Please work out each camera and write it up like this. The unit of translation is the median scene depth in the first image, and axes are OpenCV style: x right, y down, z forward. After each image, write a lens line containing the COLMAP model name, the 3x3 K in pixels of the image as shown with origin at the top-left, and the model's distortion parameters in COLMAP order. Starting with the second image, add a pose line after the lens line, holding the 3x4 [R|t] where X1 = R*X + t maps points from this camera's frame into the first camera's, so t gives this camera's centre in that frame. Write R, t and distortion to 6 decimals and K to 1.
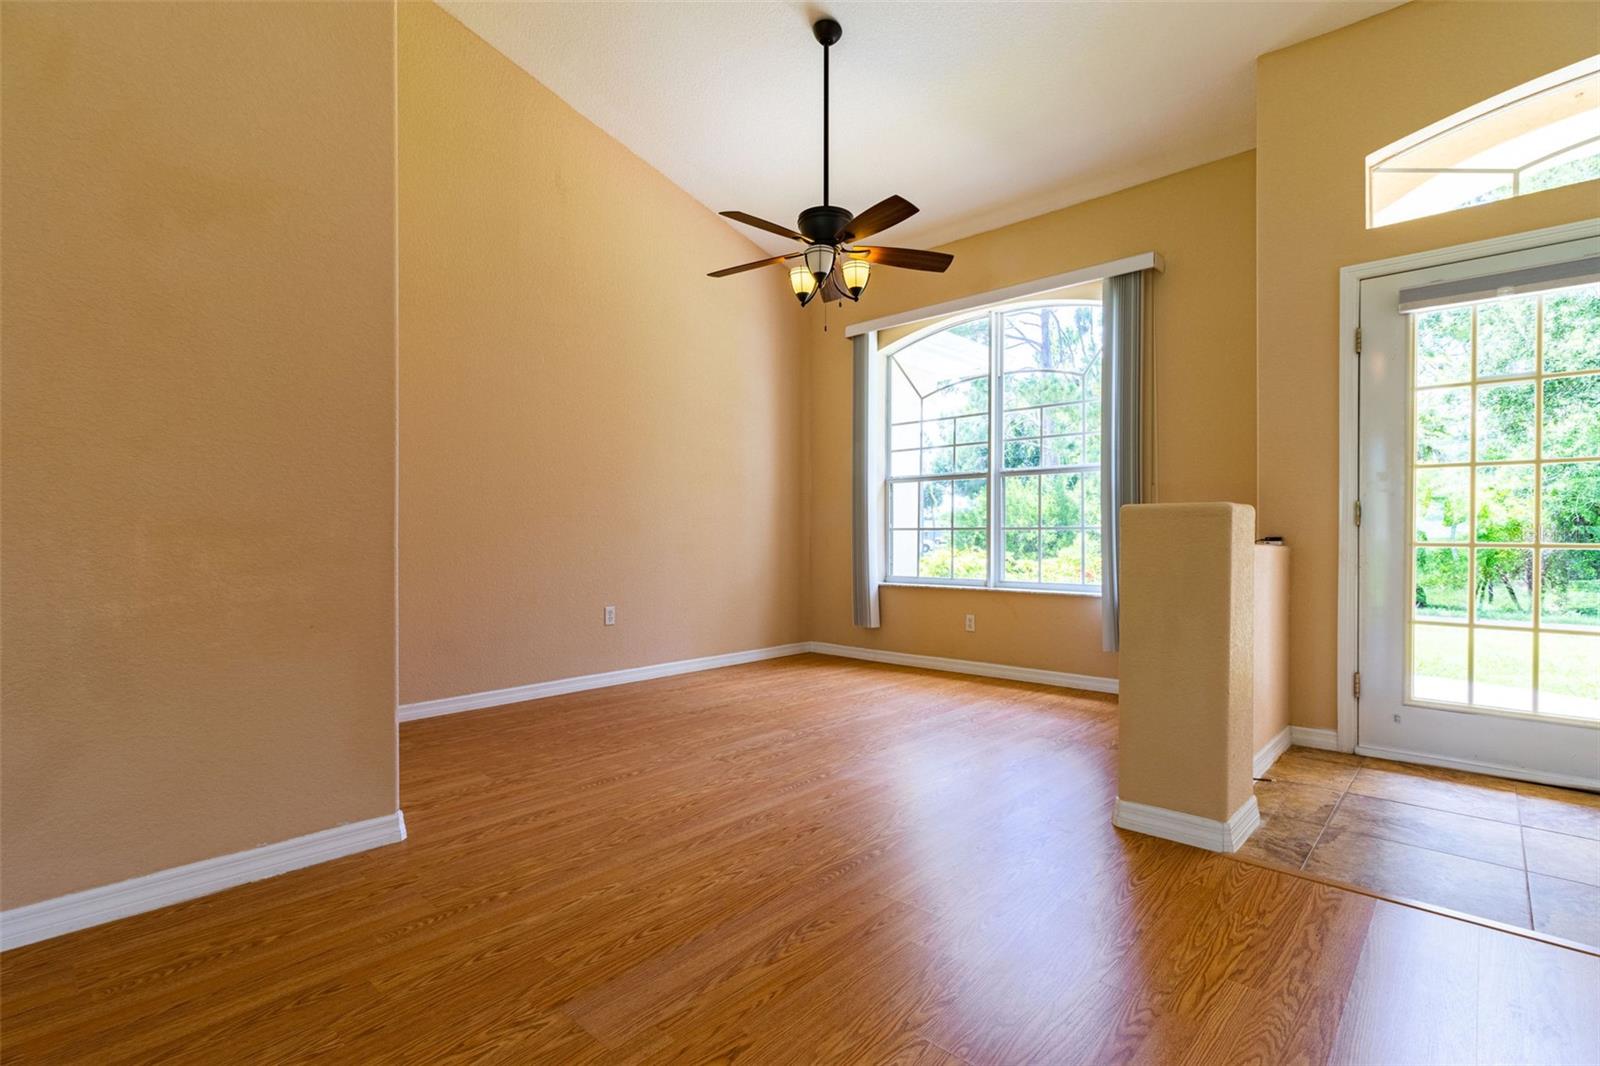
lens RADIAL K [[752.2, 0, 790.0], [0, 752.2, 530.9], [0, 0, 1]] dist [0.002759, 0.002453]
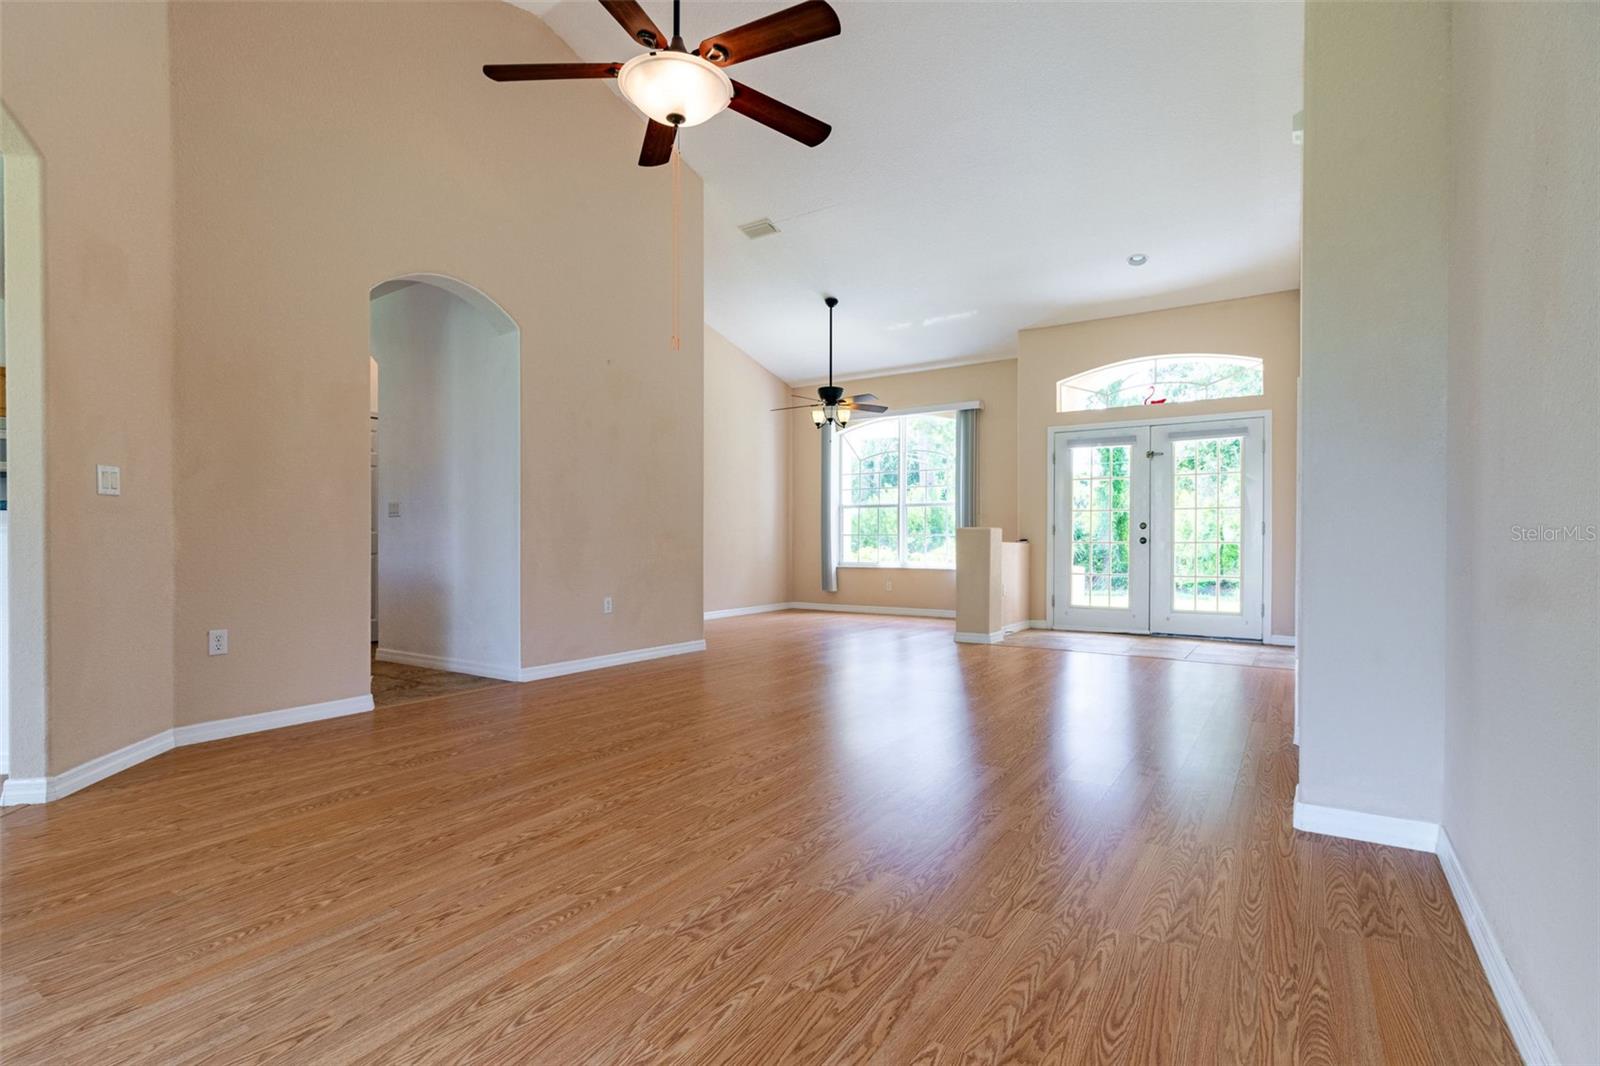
lens RADIAL K [[752.2, 0, 800.7], [0, 752.2, 554.6], [0, 0, 1]] dist [0.002759, 0.002453]
pose [[0.985814, -0.007736, 0.167666, -0.341316], [0.002433, 0.999491, 0.031806, -0.016738], [-0.167827, -0.030947, 0.985331, -0.942221]]
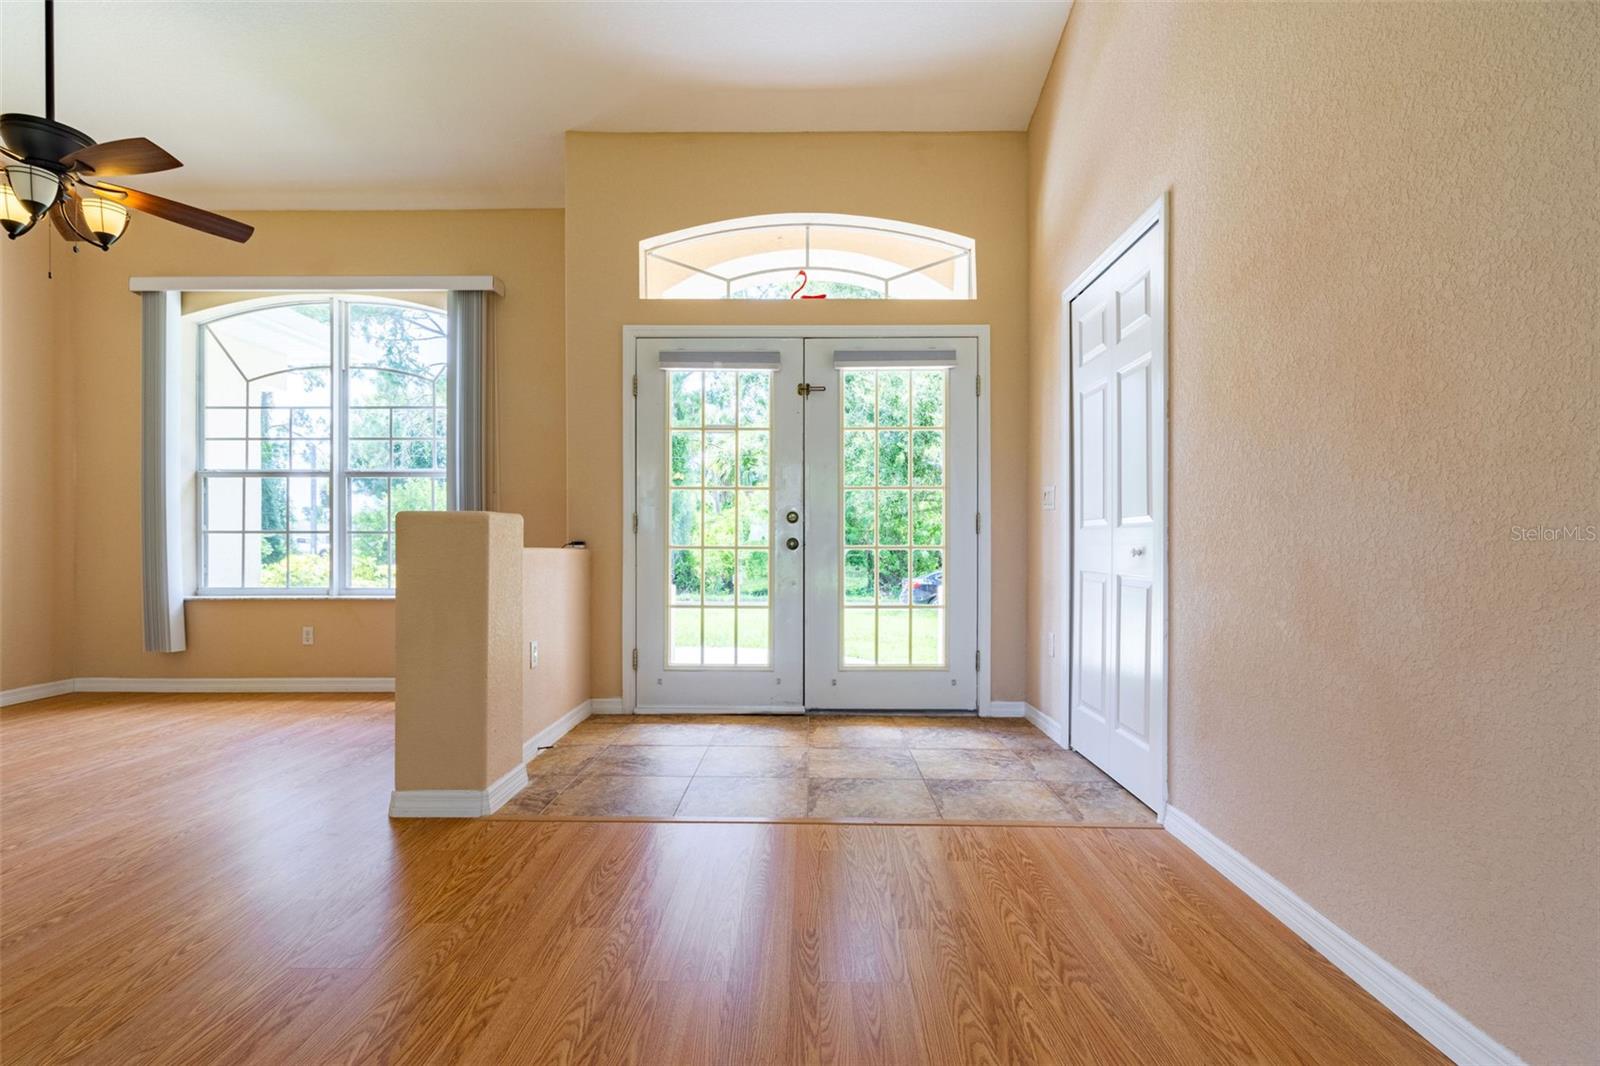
lens RADIAL K [[752.2, 0, 792.8], [0, 752.2, 540.3], [0, 0, 1]] dist [0.002759, 0.002453]
pose [[0.744807, 0.000170, 0.667280, 0.083569], [-0.005063, 0.999973, 0.005397, -0.001640], [-0.667261, -0.007398, 0.744787, -0.086806]]
